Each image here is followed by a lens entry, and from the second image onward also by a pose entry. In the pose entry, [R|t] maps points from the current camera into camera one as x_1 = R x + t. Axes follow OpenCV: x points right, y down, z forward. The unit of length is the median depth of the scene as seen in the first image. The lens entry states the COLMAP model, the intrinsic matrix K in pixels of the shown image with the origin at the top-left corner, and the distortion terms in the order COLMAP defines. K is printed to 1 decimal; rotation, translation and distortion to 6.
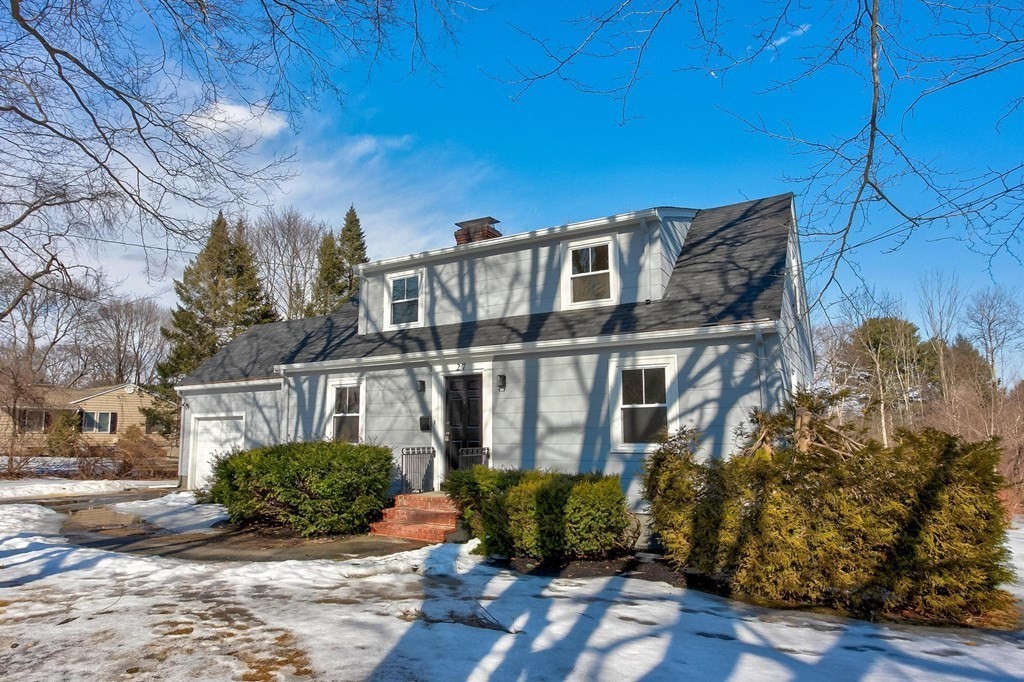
lens RADIAL K [[605.8, 0, 512.0], [0, 605.8, 341.0], [0, 0, 1]] dist [-0.011985, 0.003450]
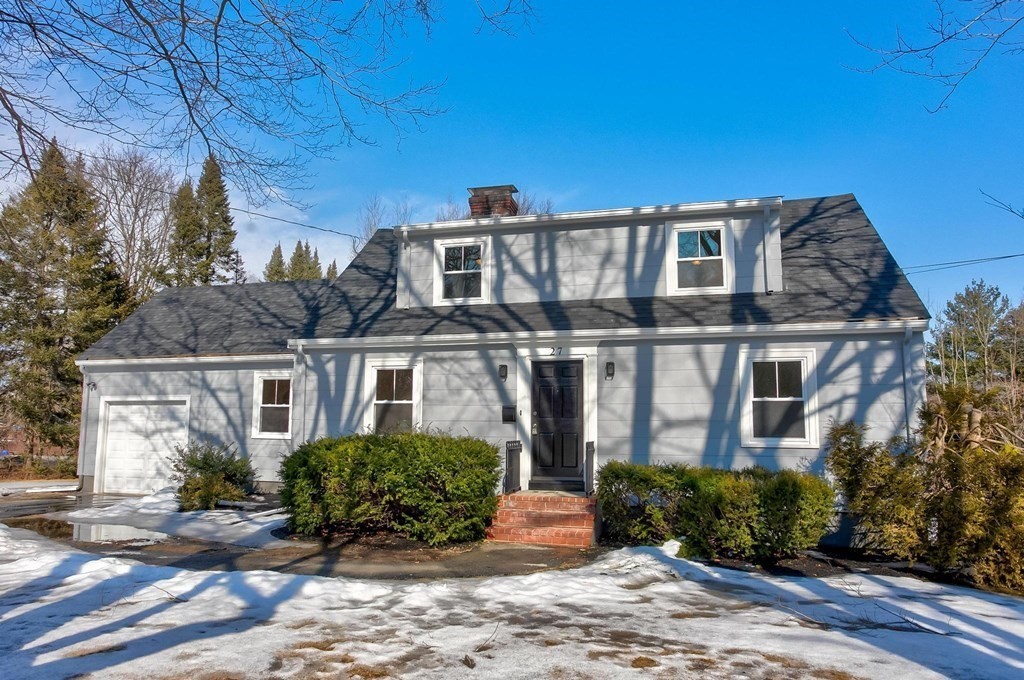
lens RADIAL K [[655.5, 0, 512.0], [0, 655.5, 340.0], [0, 0, 1]] dist [-0.008215, 0.000173]
pose [[0.964103, 0.047860, 0.261180, -0.413197], [-0.052214, 0.998588, 0.009752, 0.020416], [-0.260344, -0.023039, 0.965241, 0.086633]]
